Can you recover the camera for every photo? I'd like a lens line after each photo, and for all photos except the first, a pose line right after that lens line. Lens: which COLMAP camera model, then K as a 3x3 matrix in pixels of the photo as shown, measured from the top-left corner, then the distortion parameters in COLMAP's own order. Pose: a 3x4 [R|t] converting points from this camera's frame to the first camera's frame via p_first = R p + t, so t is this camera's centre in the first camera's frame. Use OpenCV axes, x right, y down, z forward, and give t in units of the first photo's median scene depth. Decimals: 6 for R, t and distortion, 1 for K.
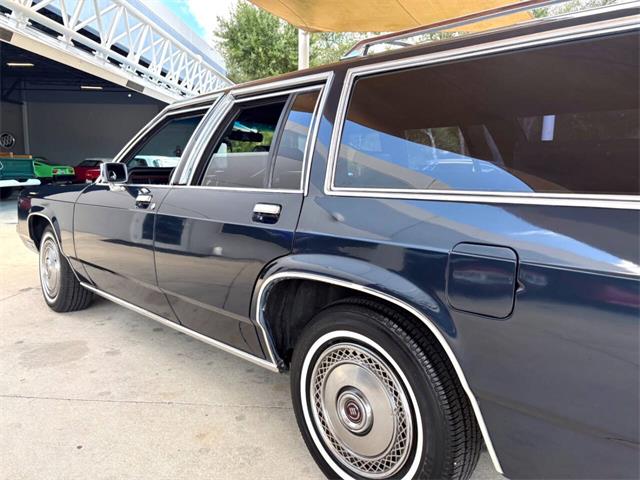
lens RADIAL K [[503.8, 0, 320.0], [0, 503.8, 240.0], [0, 0, 1]] dist [0.010995, 0.003199]
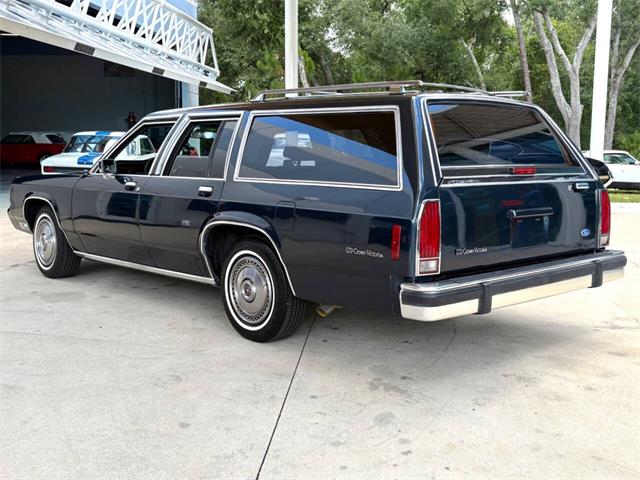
lens RADIAL K [[724.8, 0, 320.0], [0, 724.8, 240.0], [0, 0, 1]] dist [0.032585, 0.004363]
pose [[0.999752, -0.007676, -0.020901, 0.217312], [0.007572, 0.999959, -0.005012, 0.083660], [0.020939, 0.004852, 0.999769, -0.973384]]
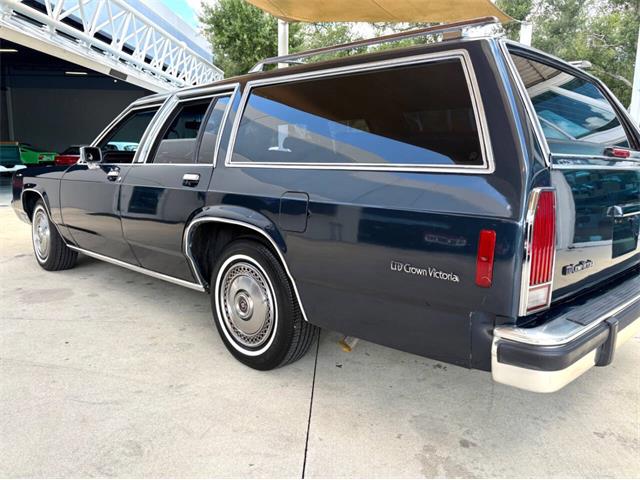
lens RADIAL K [[503.8, 0, 320.0], [0, 503.8, 240.0], [0, 0, 1]] dist [0.010995, 0.003199]
pose [[0.999792, -0.003995, 0.019986, 0.145518], [0.003481, 0.999664, 0.025688, 0.051781], [-0.020082, -0.025613, 0.999470, -0.298388]]
